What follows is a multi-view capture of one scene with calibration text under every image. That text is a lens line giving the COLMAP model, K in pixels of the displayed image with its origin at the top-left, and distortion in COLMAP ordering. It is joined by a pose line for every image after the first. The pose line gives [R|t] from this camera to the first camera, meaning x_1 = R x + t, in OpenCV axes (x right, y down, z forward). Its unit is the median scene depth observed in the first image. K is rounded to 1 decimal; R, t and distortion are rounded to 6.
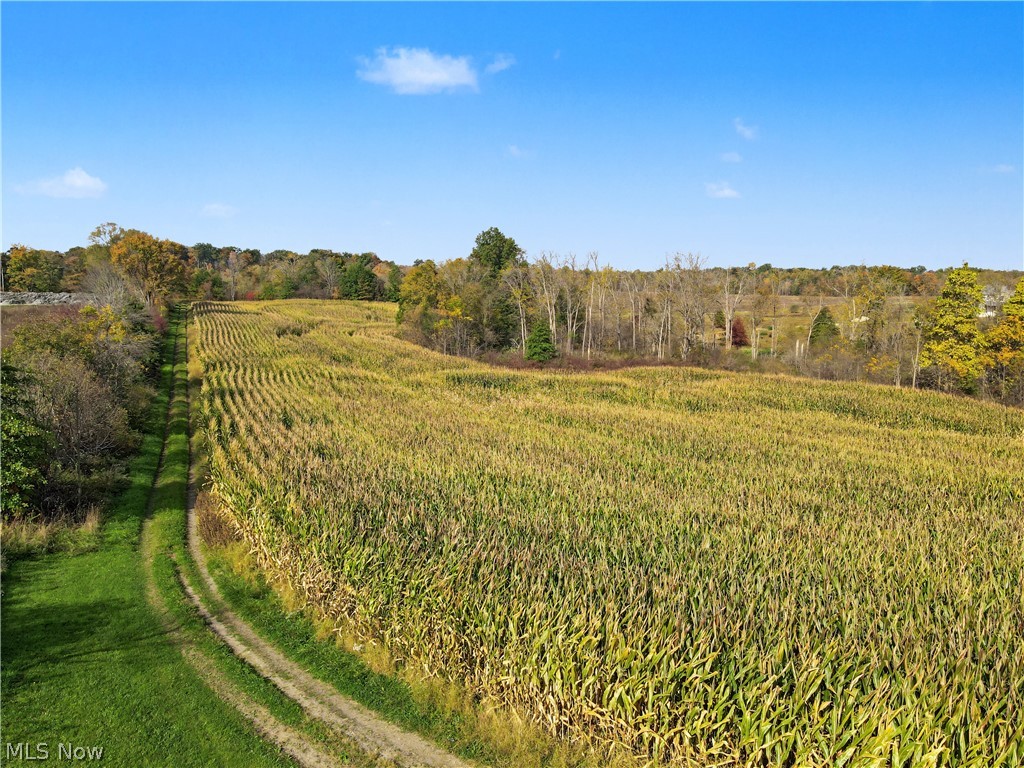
lens RADIAL K [[728.0, 0, 510.1], [0, 728.0, 410.9], [0, 0, 1]] dist [0.012282, 0.006347]
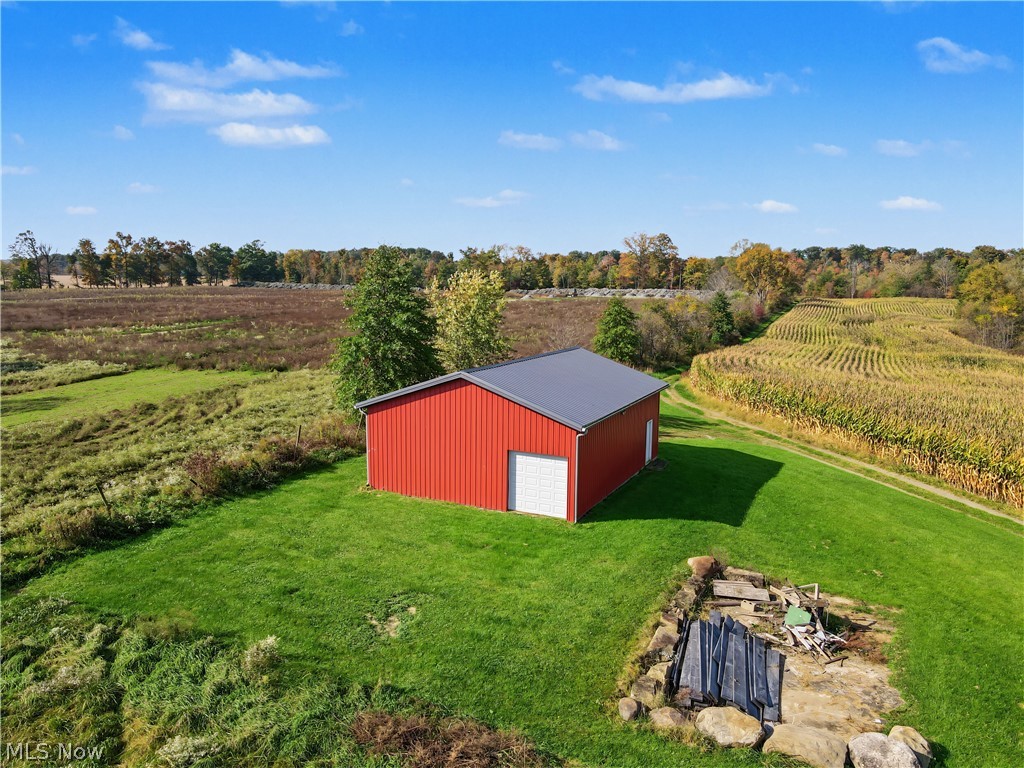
lens RADIAL K [[743.6, 0, 503.4], [0, 743.6, 378.8], [0, 0, 1]] dist [0.000012, 0.039167]
pose [[0.660245, 0.096577, -0.744815, 0.147134], [-0.130026, 0.991422, 0.013292, 0.027899], [0.739709, 0.088069, 0.667139, -0.161589]]
